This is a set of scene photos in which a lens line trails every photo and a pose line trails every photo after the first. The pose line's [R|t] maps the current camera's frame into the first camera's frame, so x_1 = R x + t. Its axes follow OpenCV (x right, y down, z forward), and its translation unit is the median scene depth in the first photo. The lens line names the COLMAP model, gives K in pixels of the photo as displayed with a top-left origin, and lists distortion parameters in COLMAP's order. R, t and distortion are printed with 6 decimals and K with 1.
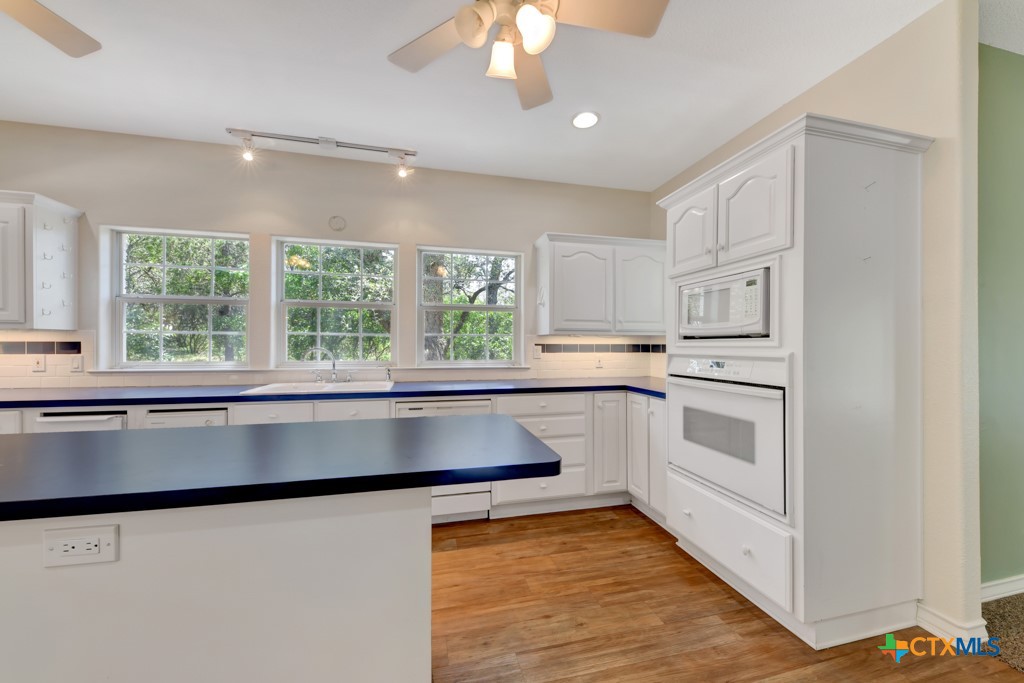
lens RADIAL K [[352.3, 0, 512.0], [0, 352.3, 341.5], [0, 0, 1]] dist [-0.001173, -0.000102]
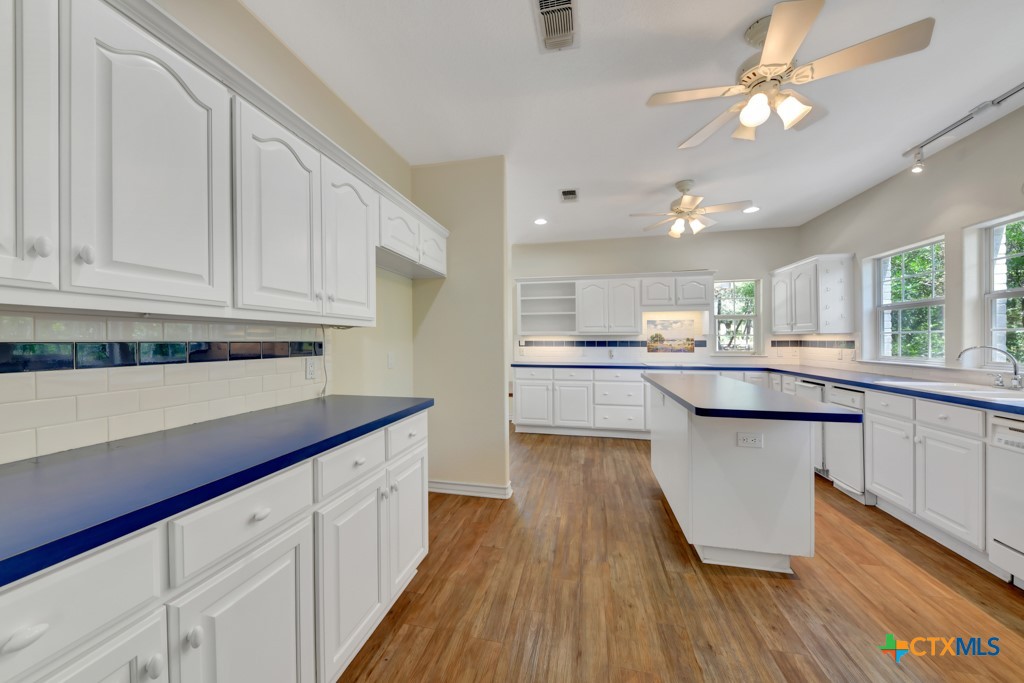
lens RADIAL K [[352.3, 0, 512.0], [0, 352.3, 341.5], [0, 0, 1]] dist [-0.001173, -0.000102]
pose [[-0.415683, -0.000592, -0.909509, 0.742651], [0.001975, 0.999997, -0.001554, 0.004212], [0.909507, -0.002442, -0.415680, 0.304666]]
